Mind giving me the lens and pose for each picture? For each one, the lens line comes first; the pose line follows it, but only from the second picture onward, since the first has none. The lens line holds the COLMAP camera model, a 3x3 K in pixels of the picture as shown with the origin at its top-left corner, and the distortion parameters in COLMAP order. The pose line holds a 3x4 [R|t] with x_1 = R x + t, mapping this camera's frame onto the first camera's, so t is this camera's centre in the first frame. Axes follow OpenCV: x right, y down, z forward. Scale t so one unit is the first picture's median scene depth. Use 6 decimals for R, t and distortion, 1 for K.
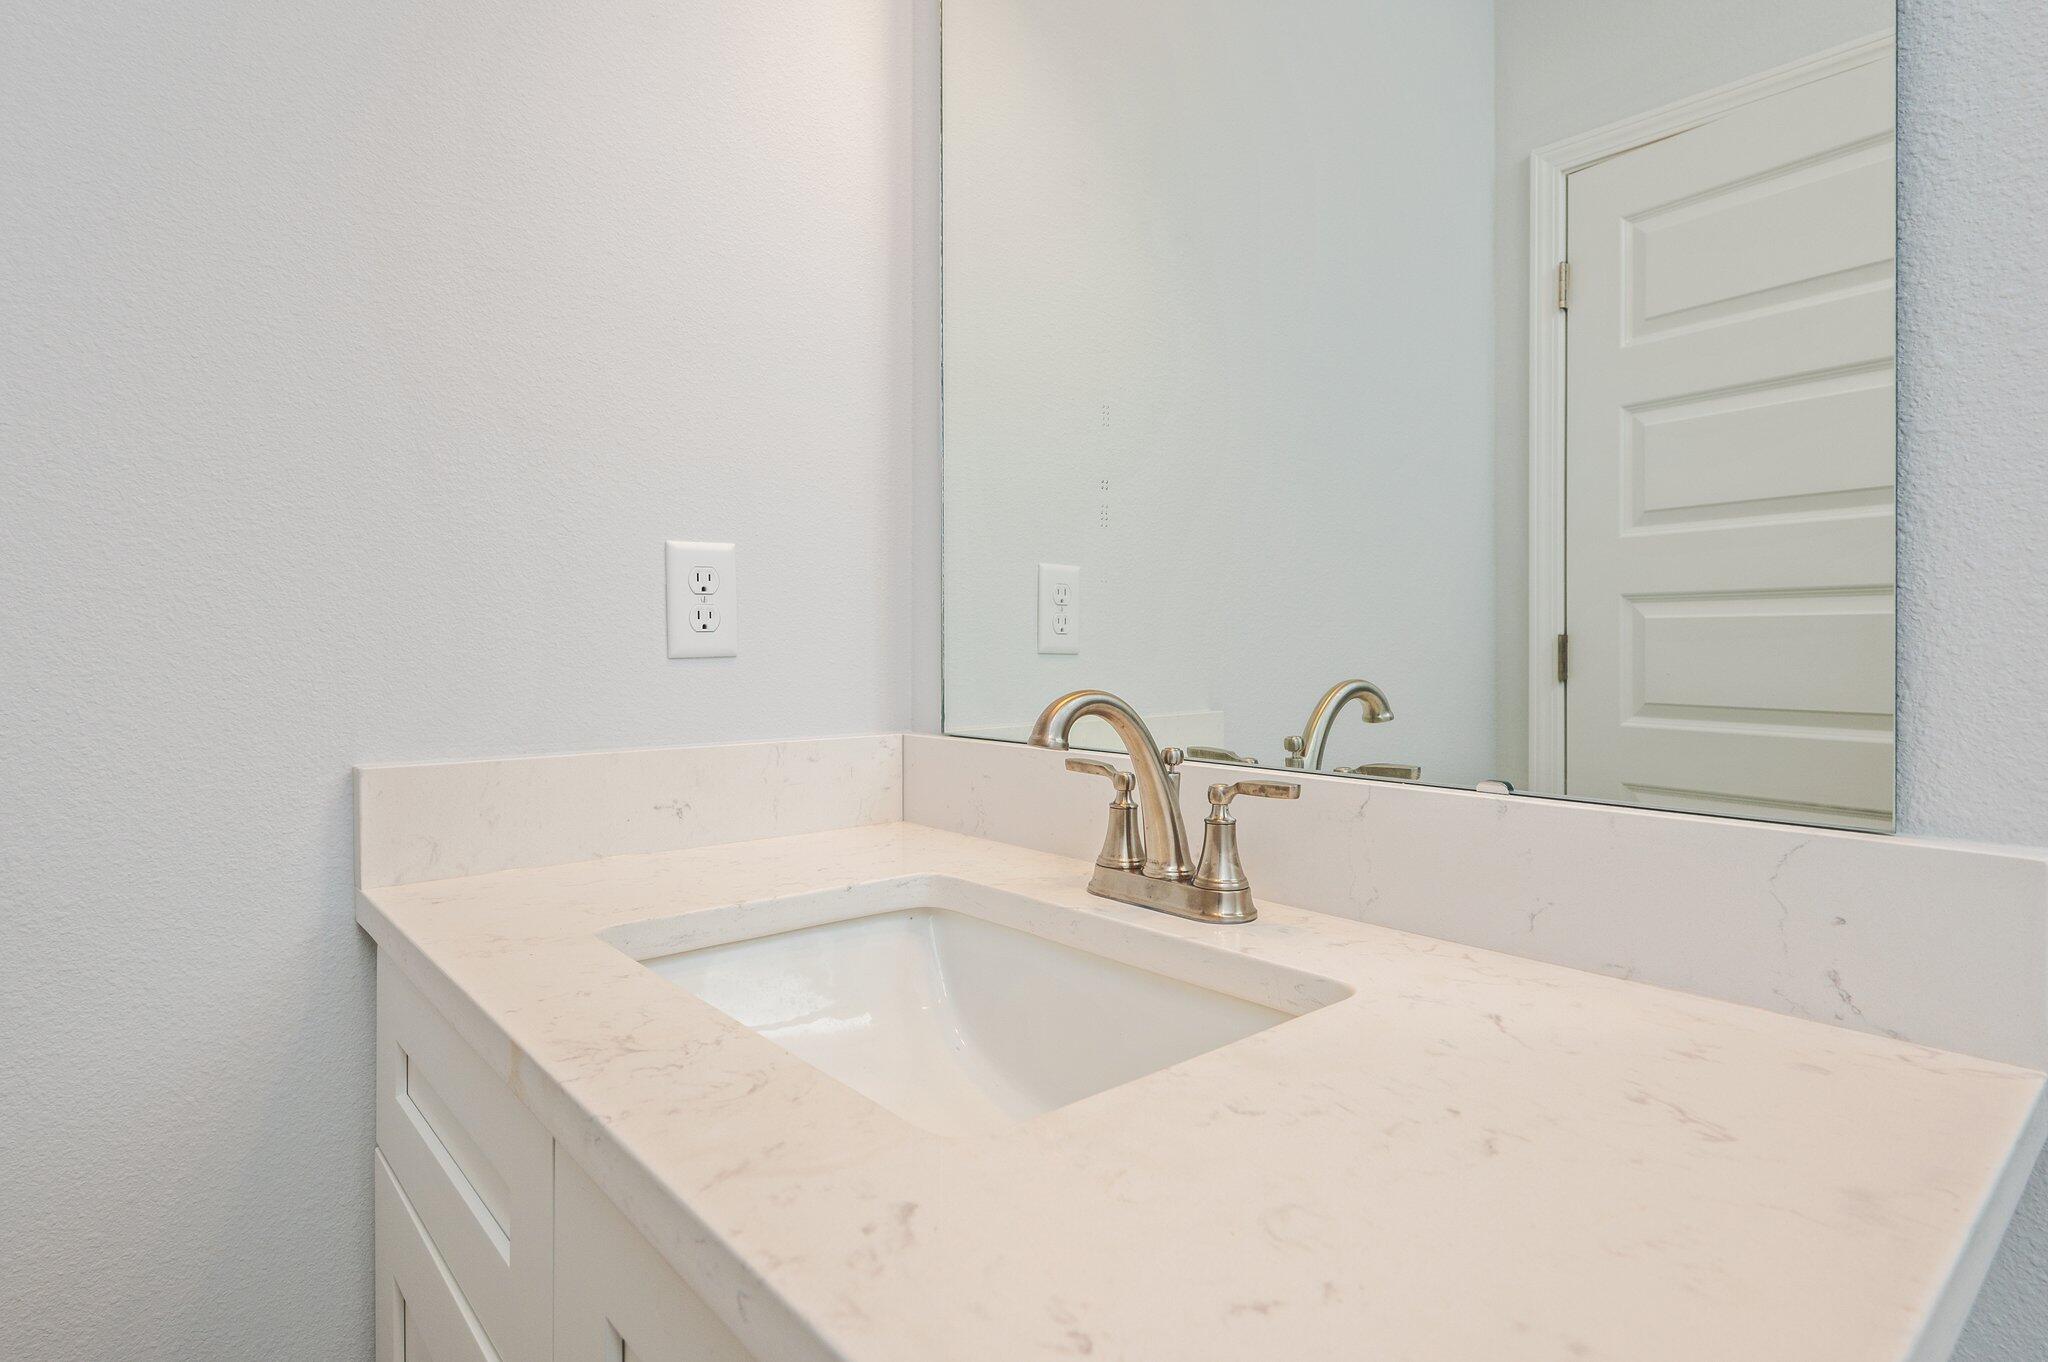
lens RADIAL K [[1059.0, 0, 1017.4], [0, 1059.0, 672.2], [0, 0, 1]] dist [-0.001235, -0.000077]
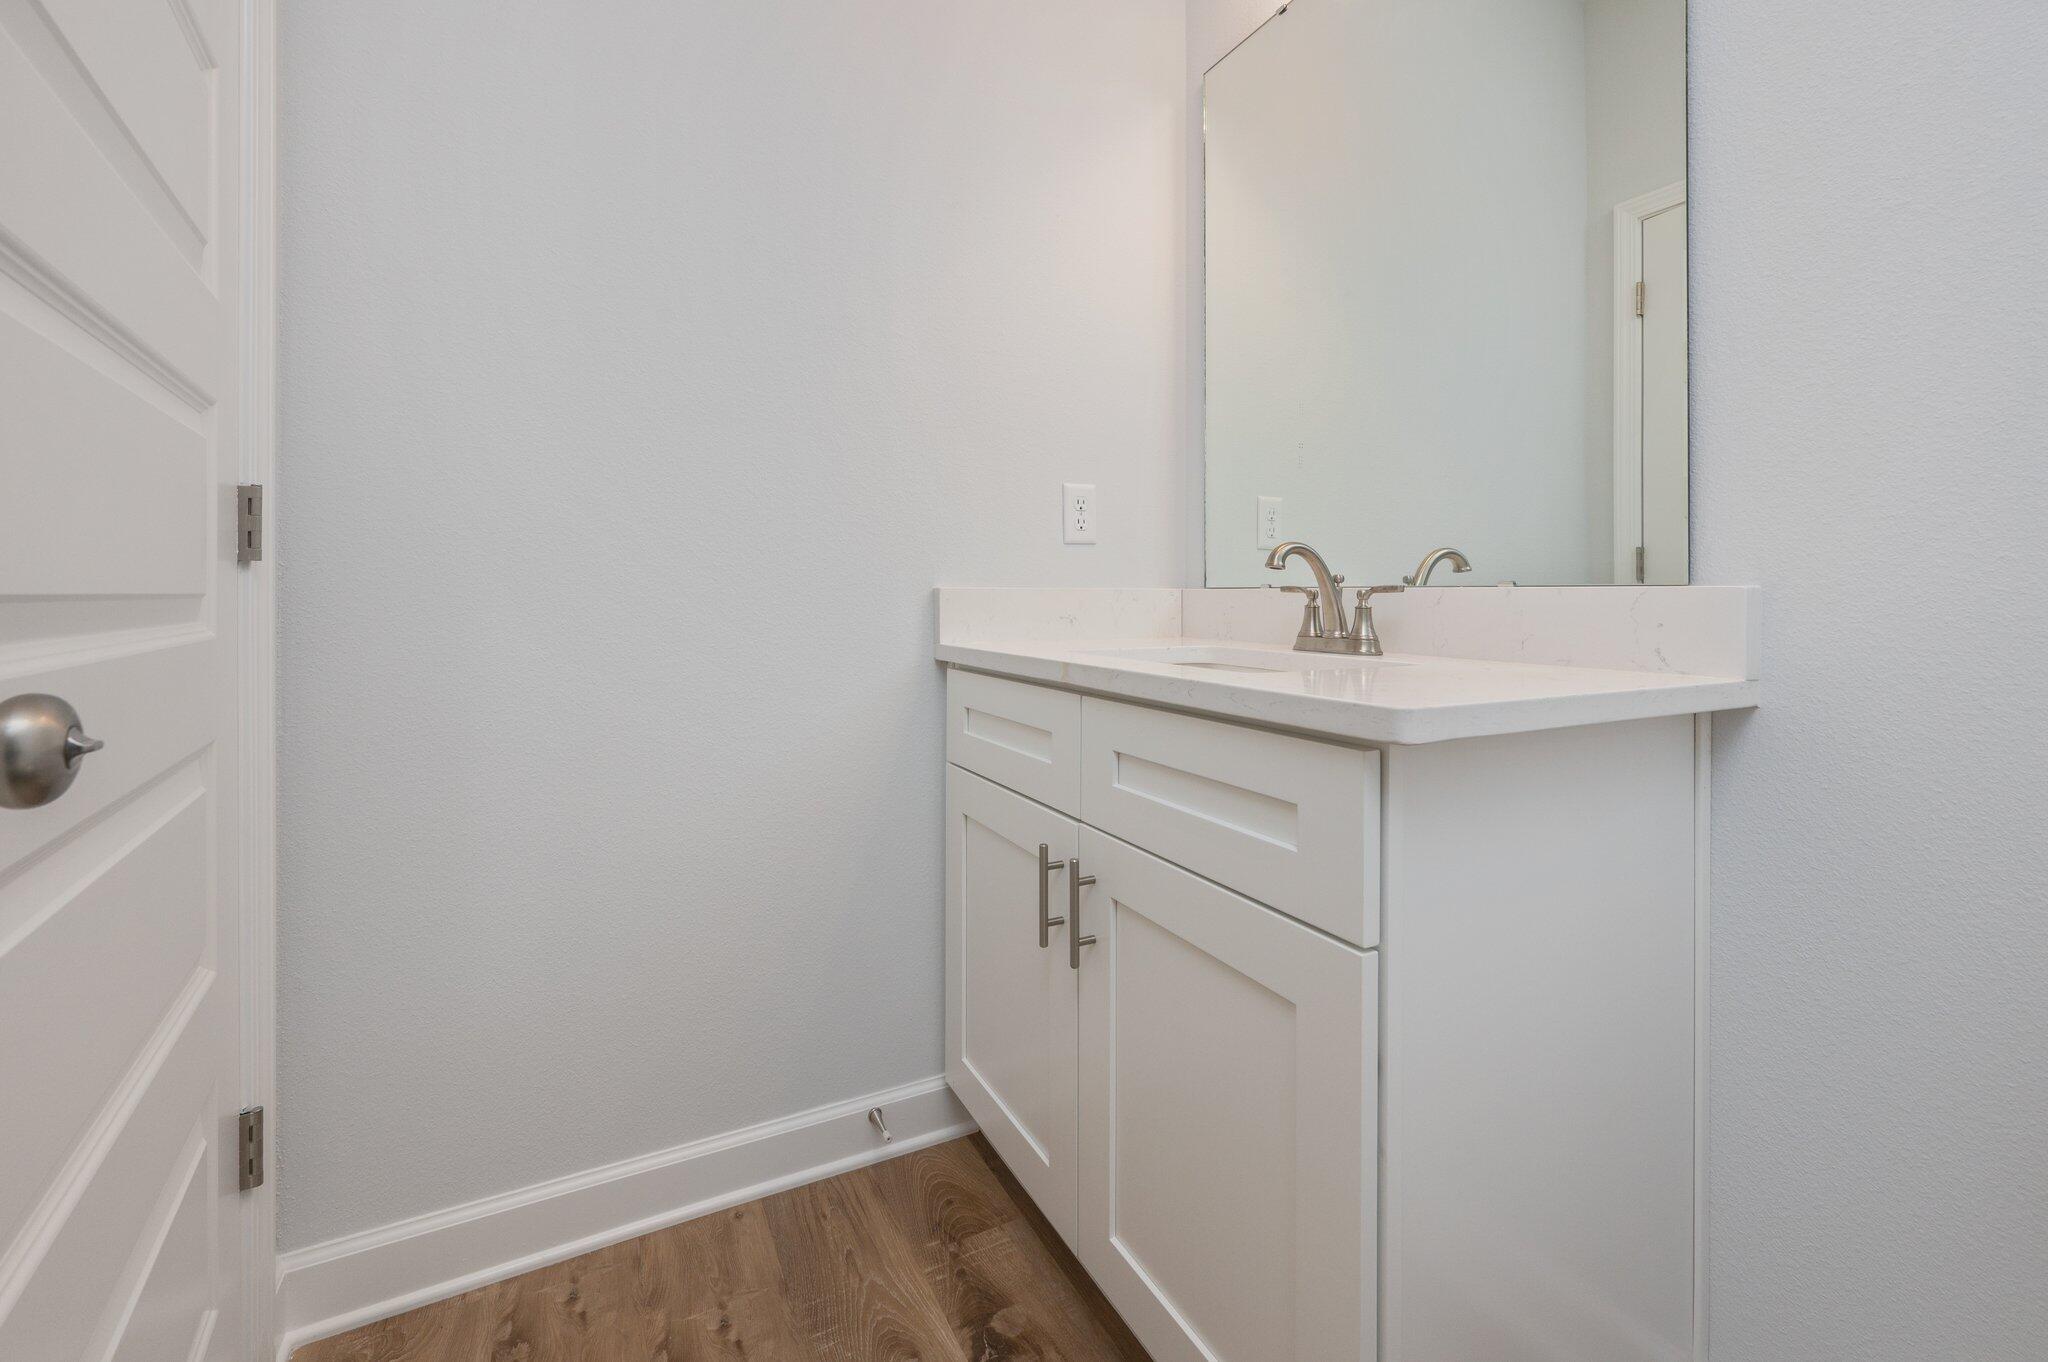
lens RADIAL K [[843.6, 0, 1007.0], [0, 843.6, 599.9], [0, 0, 1]] dist [-0.001995, 0.000628]
pose [[0.971536, 0.005491, -0.236828, -0.078321], [-0.010113, 0.999781, -0.018306, 0.147088], [0.236675, 0.020180, 0.971379, -0.649265]]
